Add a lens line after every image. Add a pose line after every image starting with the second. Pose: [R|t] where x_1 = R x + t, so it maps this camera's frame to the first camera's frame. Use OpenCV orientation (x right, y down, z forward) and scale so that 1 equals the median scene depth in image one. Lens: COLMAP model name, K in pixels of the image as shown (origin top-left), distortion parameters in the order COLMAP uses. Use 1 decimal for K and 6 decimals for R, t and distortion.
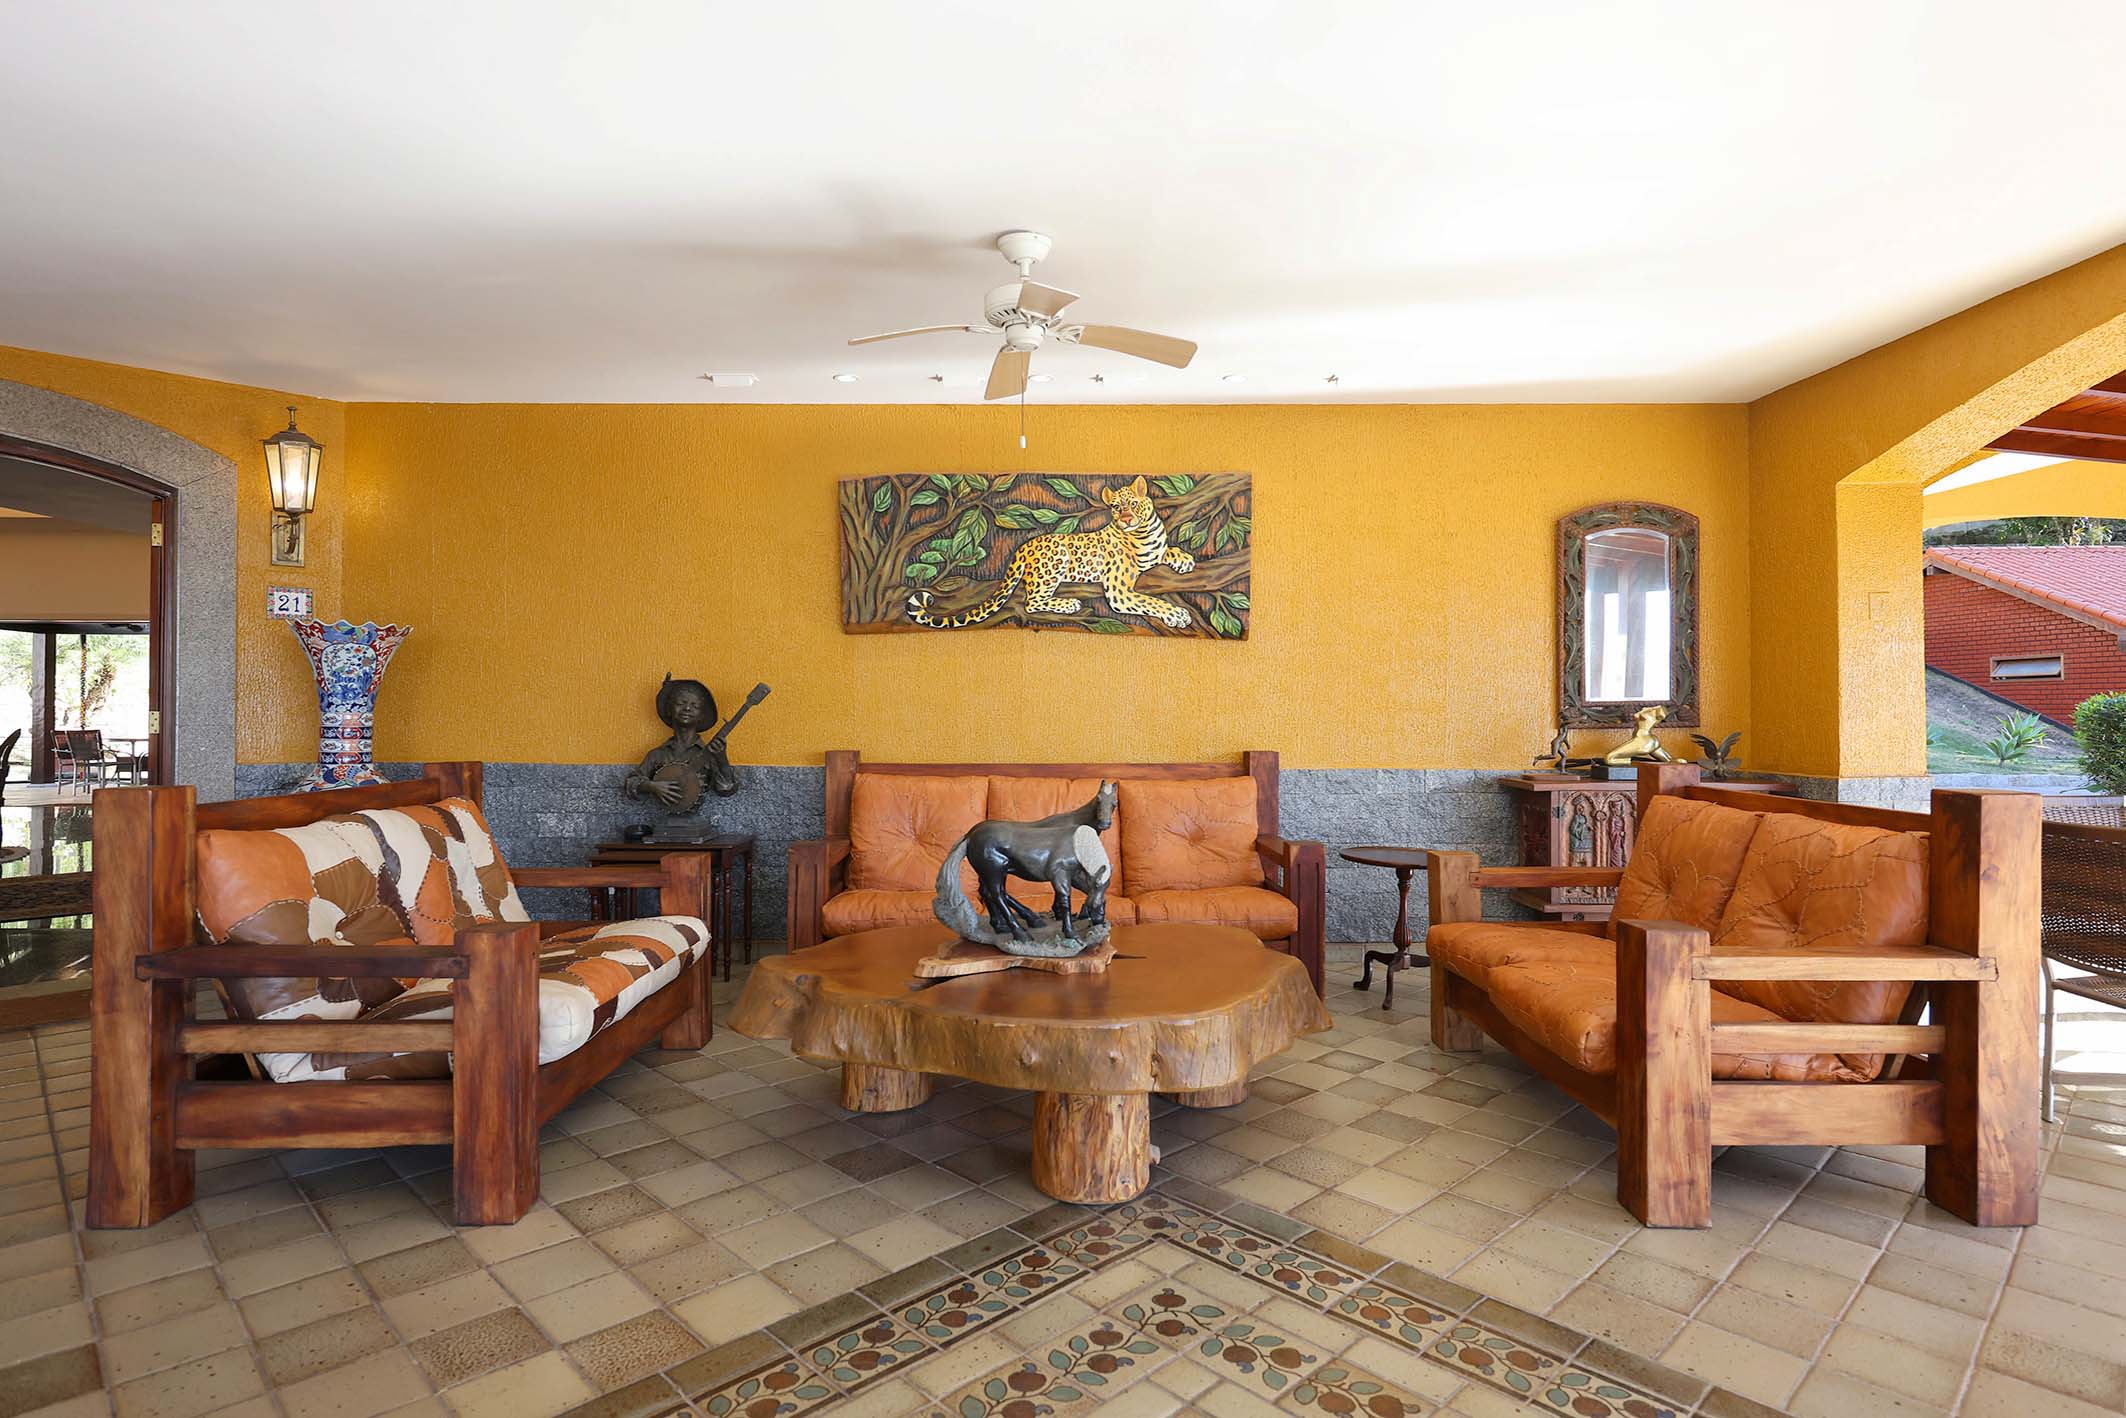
lens RADIAL K [[1117.8, 0, 1058.6], [0, 1117.8, 698.7], [0, 0, 1]] dist [0.000307, -0.000757]
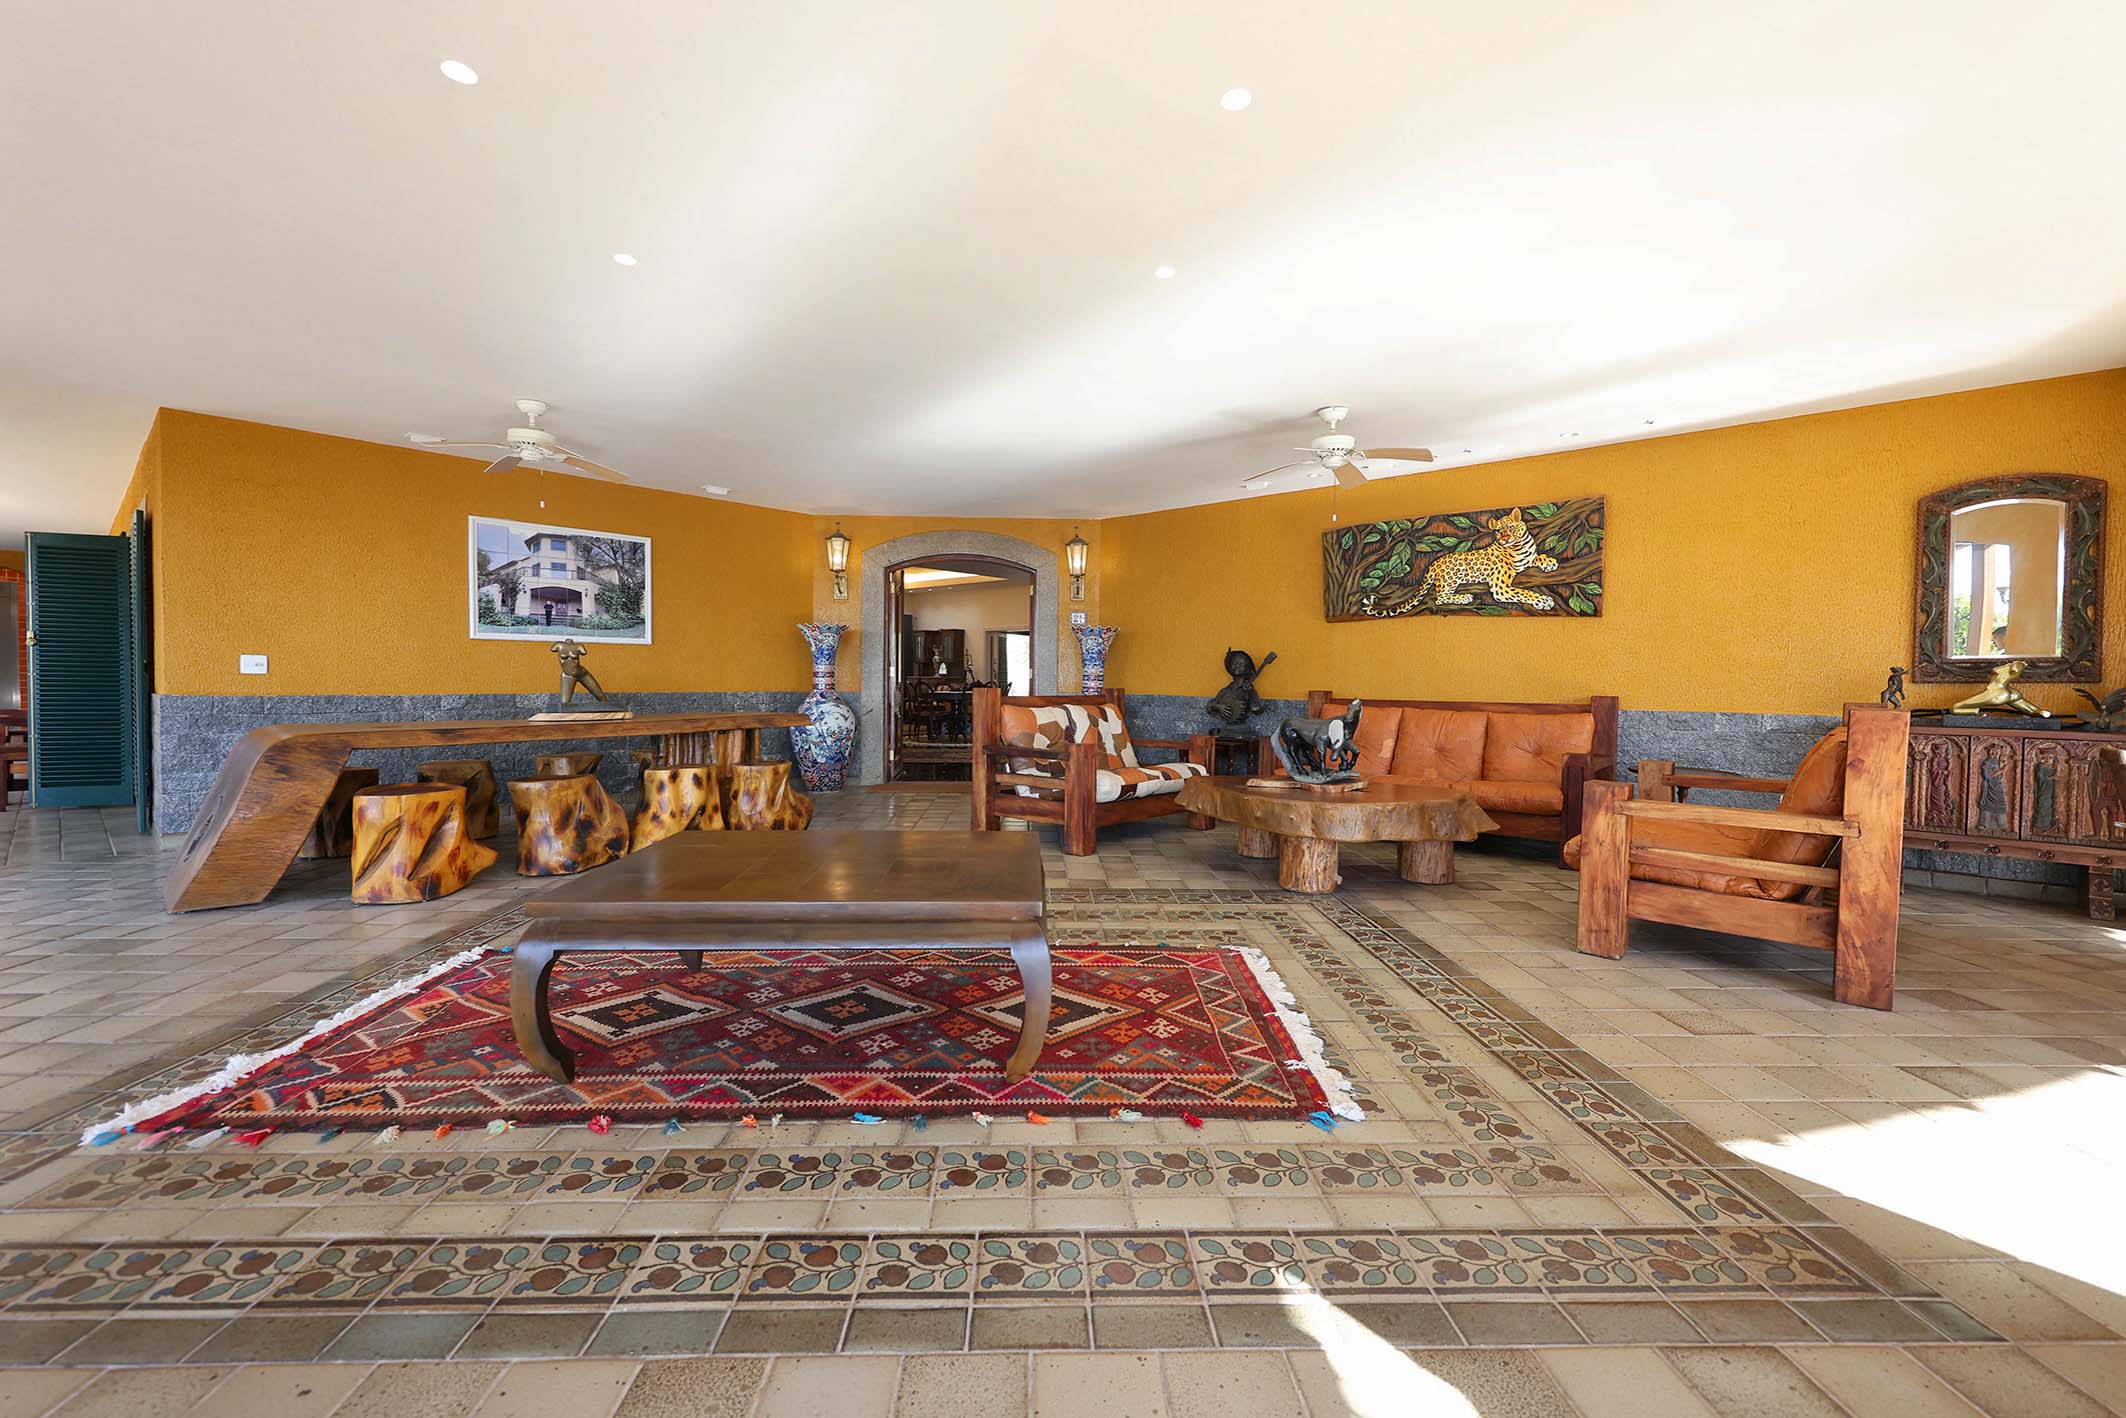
lens RADIAL K [[857.5, 0, 1054.6], [0, 857.5, 701.2], [0, 0, 1]] dist [-0.001273, 0.000689]
pose [[0.740192, 0.024633, -0.671945, 0.388100], [-0.003718, 0.999463, 0.032544, 0.020711], [0.672386, -0.021591, 0.739886, -0.249680]]
